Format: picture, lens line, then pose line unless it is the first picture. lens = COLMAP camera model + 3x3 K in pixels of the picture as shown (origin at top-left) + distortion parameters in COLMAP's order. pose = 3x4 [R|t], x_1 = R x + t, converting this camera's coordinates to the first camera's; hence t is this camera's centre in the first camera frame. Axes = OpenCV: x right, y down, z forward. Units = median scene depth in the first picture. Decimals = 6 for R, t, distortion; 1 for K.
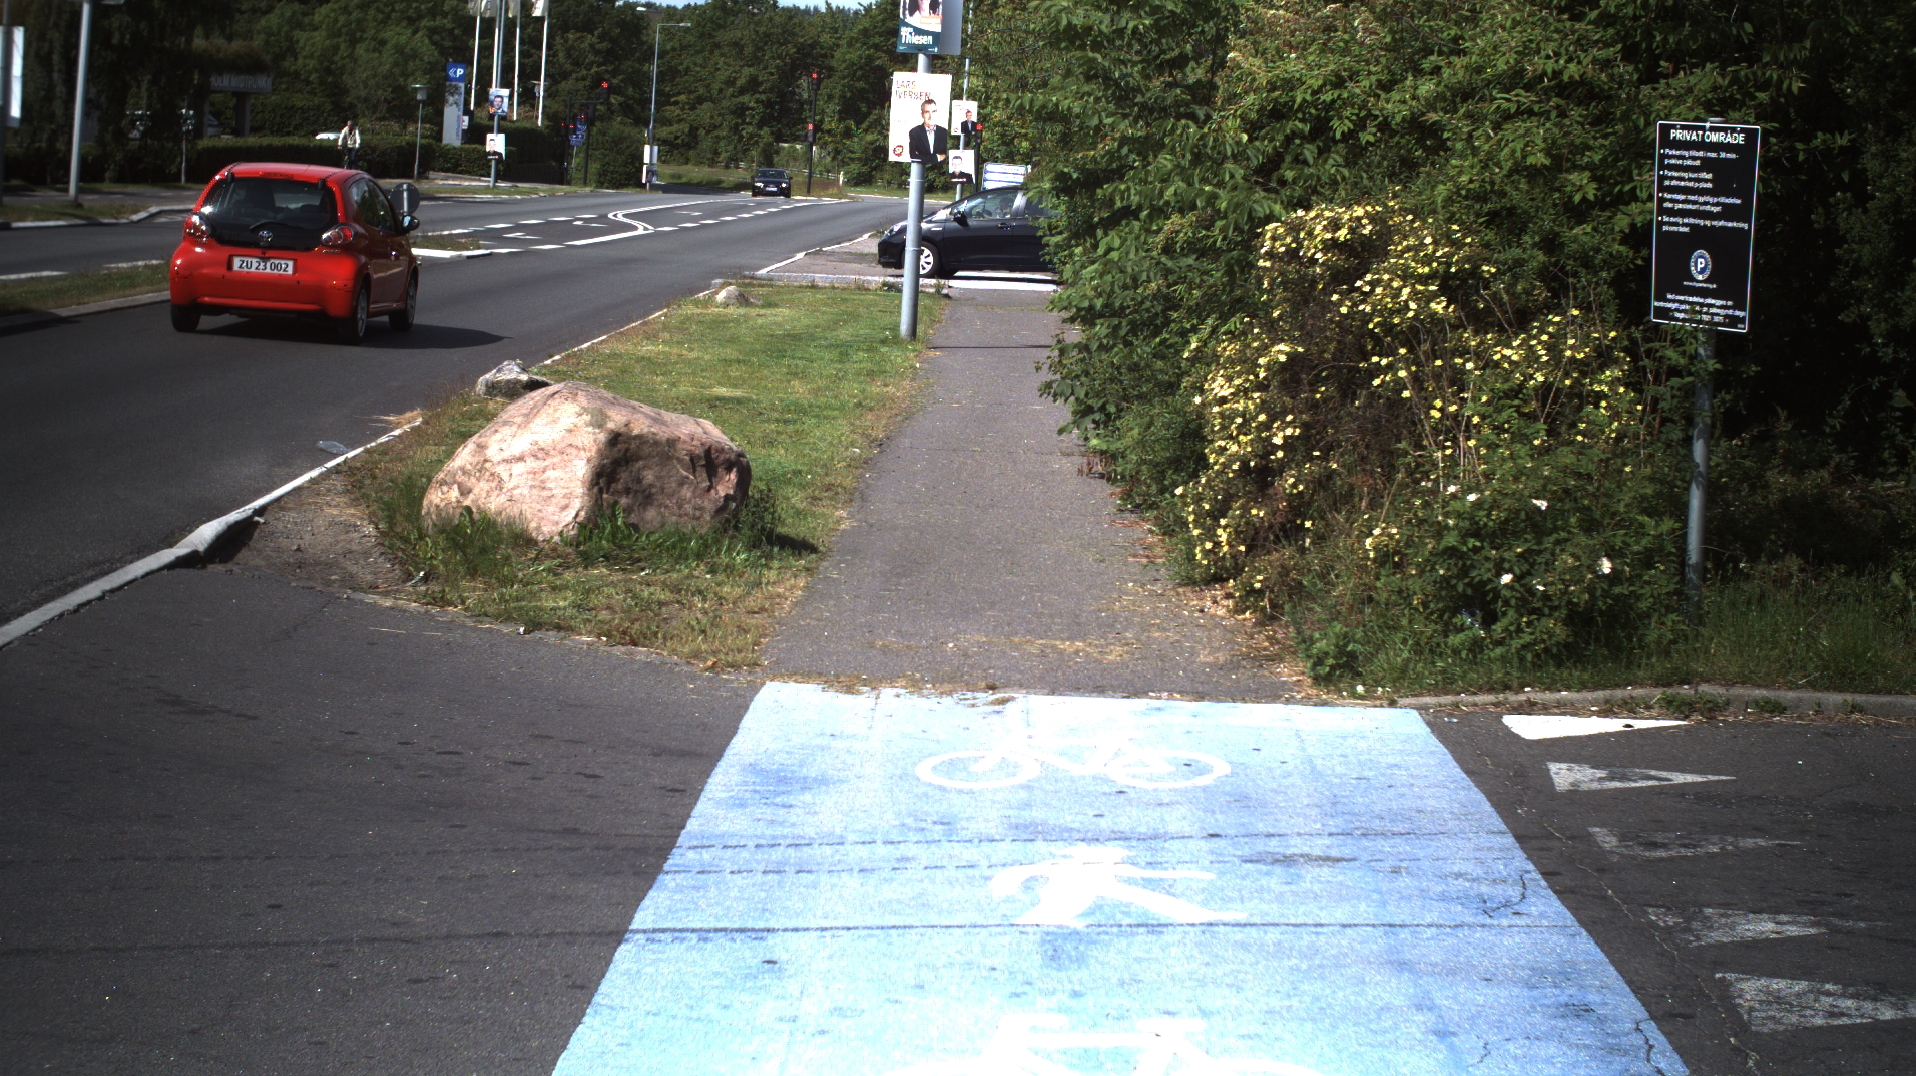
lens RADIAL K [[3545.1, 0, 962.9], [0, 3545.1, 531.6], [0, 0, 1]] dist [-0.256102, 0.000000]
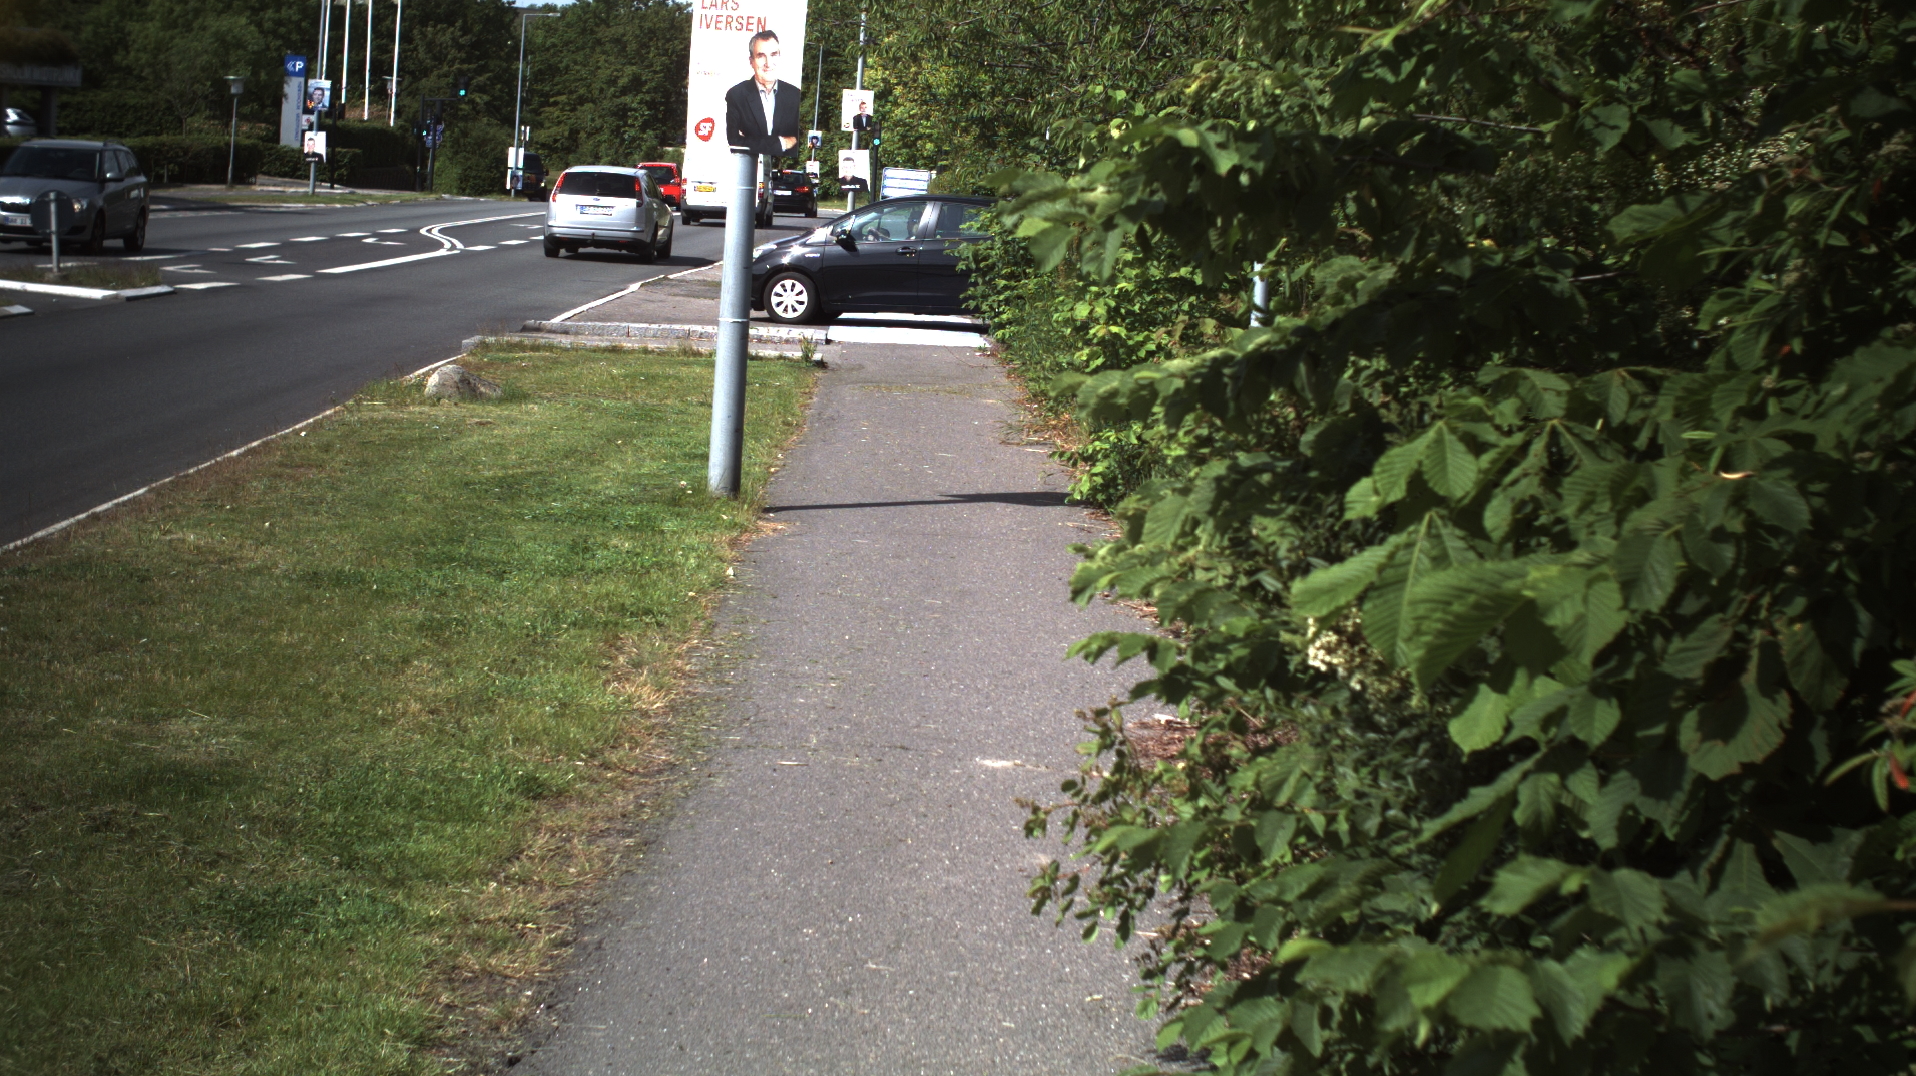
lens RADIAL K [[3545.1, 0, 976.7], [0, 3545.1, 531.9], [0, 0, 1]] dist [-0.256102, 0.000000]
pose [[0.999487, 0.000289, 0.032041, 0.004152], [-0.000231, 0.999998, -0.001825, -0.041583], [-0.032042, 0.001816, 0.999485, 0.418633]]
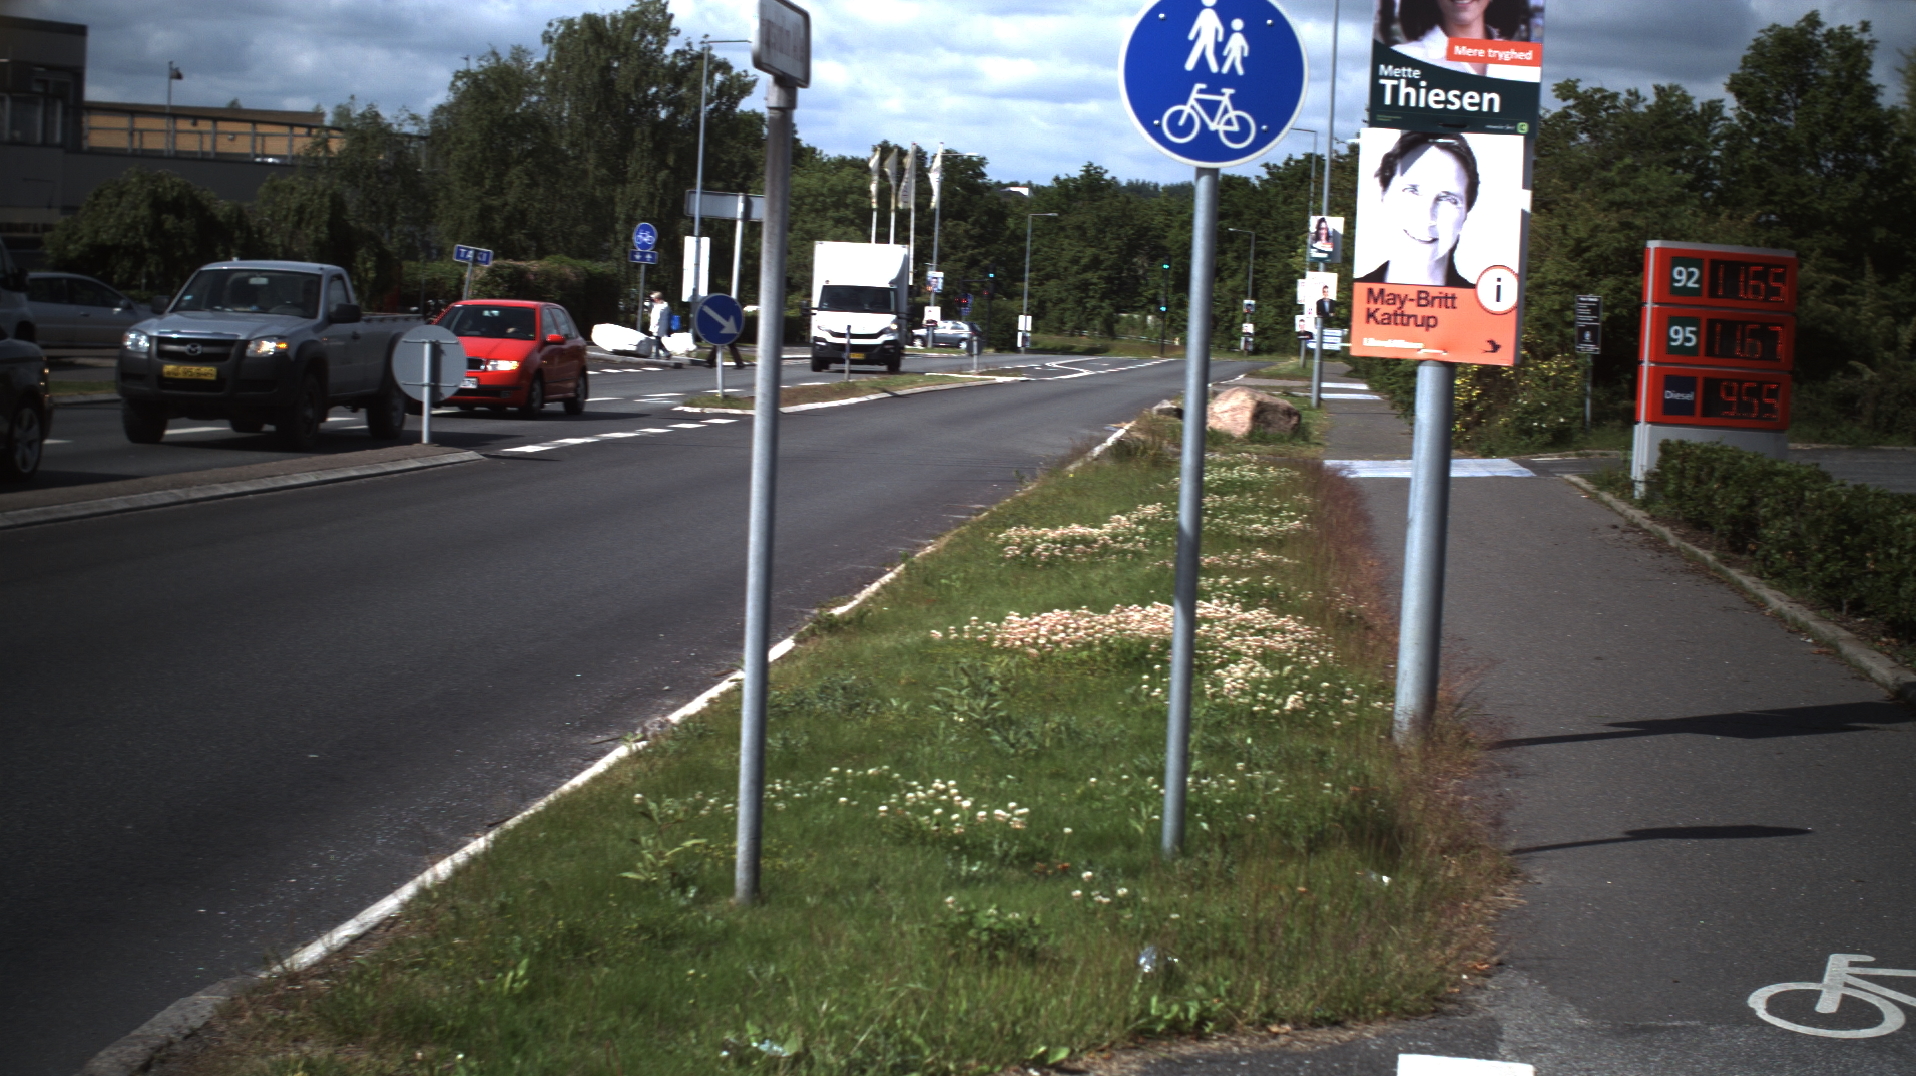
lens RADIAL K [[3545.1, 0, 943.5], [0, 3545.1, 532.6], [0, 0, 1]] dist [-0.256102, 0.000000]
pose [[0.995905, -0.008205, -0.090029, -0.039435], [0.003847, 0.998817, -0.048478, 0.094845], [0.090320, 0.047933, 0.994759, -0.838182]]
